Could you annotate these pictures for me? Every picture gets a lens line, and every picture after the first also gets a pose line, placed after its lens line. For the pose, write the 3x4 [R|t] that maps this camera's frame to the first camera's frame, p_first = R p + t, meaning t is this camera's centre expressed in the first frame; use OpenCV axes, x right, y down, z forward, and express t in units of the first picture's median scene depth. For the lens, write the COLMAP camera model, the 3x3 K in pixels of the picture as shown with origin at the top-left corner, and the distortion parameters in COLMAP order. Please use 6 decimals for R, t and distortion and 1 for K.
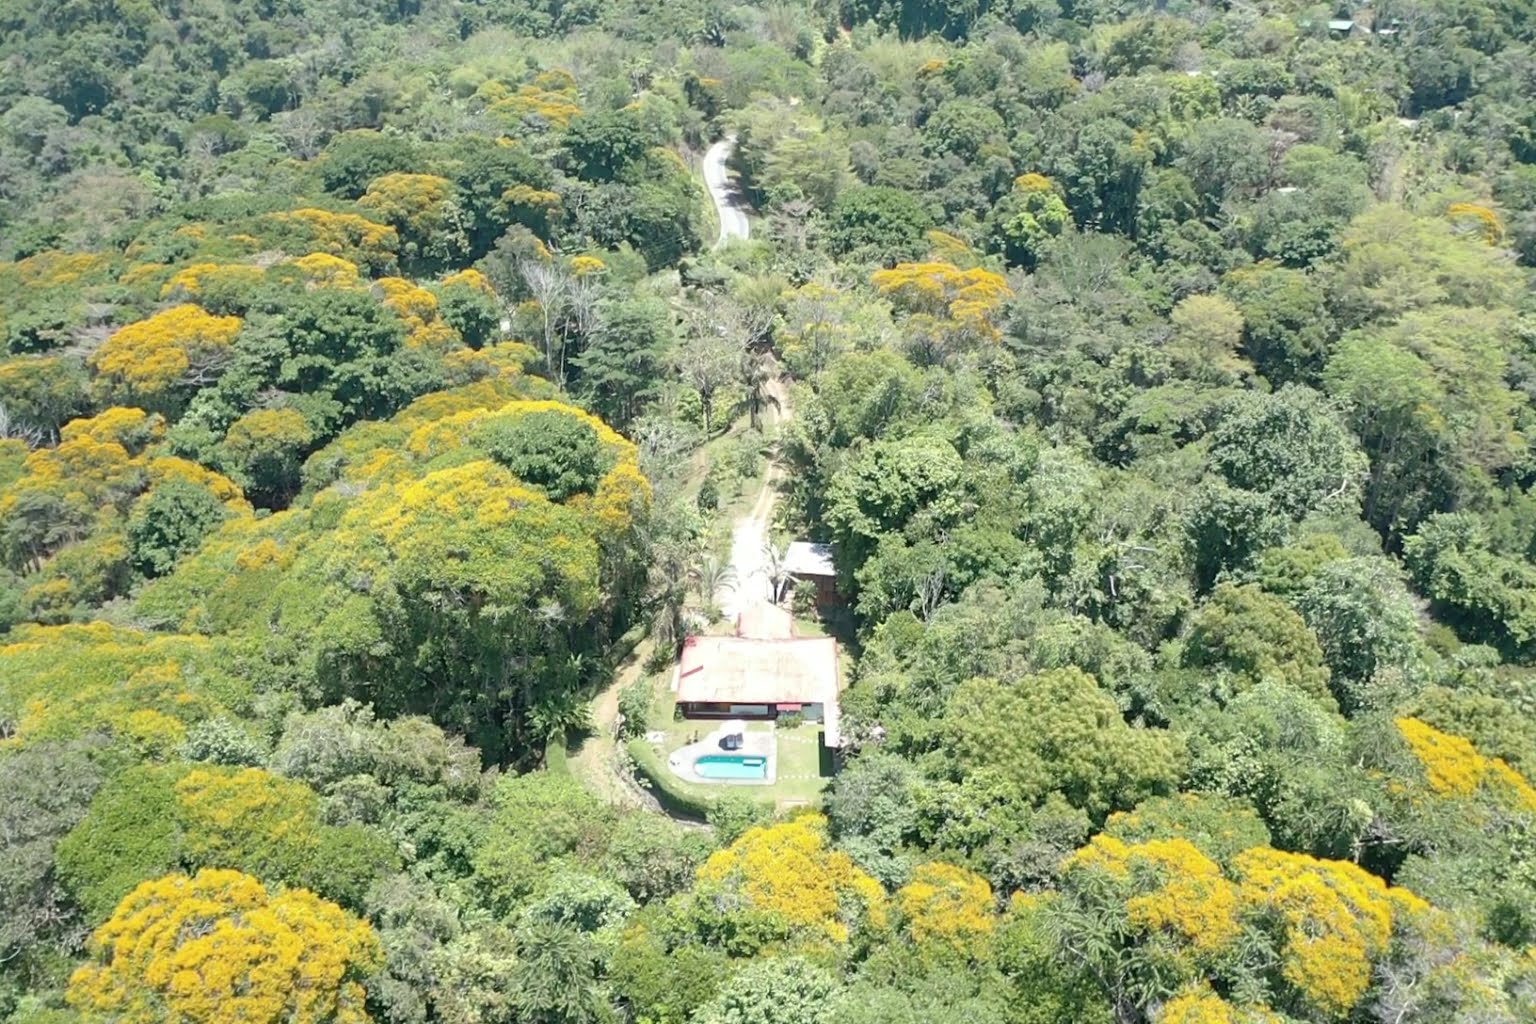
lens RADIAL K [[1224.4, 0, 768.0], [0, 1224.4, 512.0], [0, 0, 1]] dist [-0.053898, 0.002793]
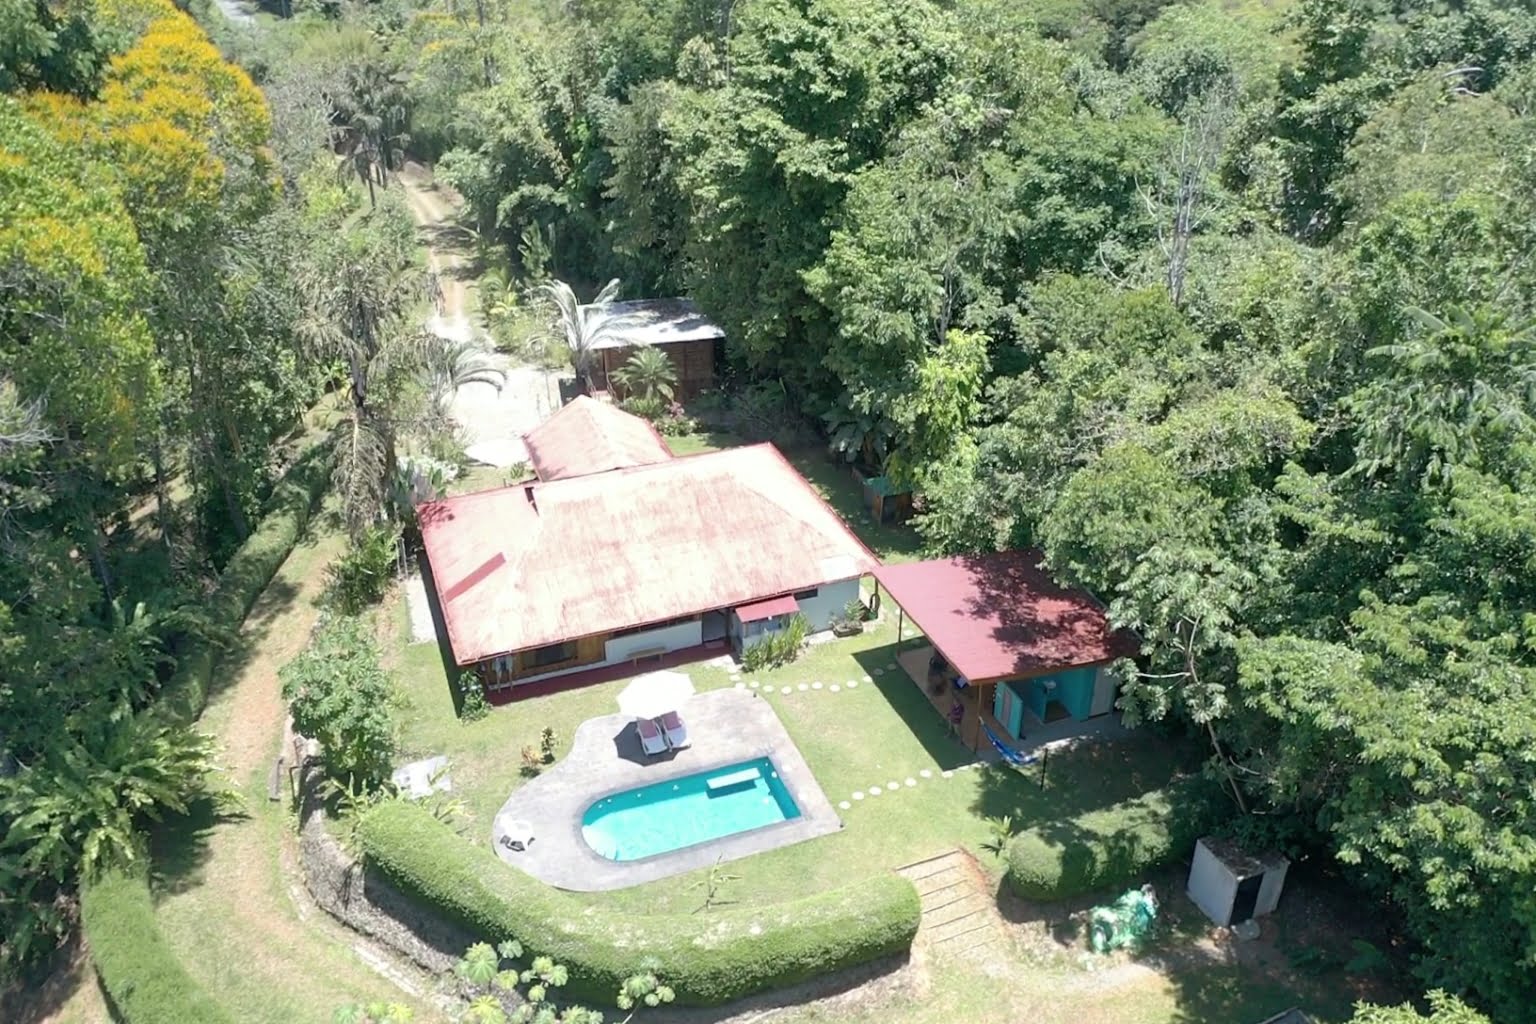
lens RADIAL K [[1224.4, 0, 768.0], [0, 1224.4, 512.0], [0, 0, 1]] dist [-0.053898, 0.002793]
pose [[0.928136, -0.185864, 0.322519, -0.096513], [0.168046, 0.982321, 0.082501, 0.098033], [-0.332151, -0.022374, 0.942961, 0.637921]]
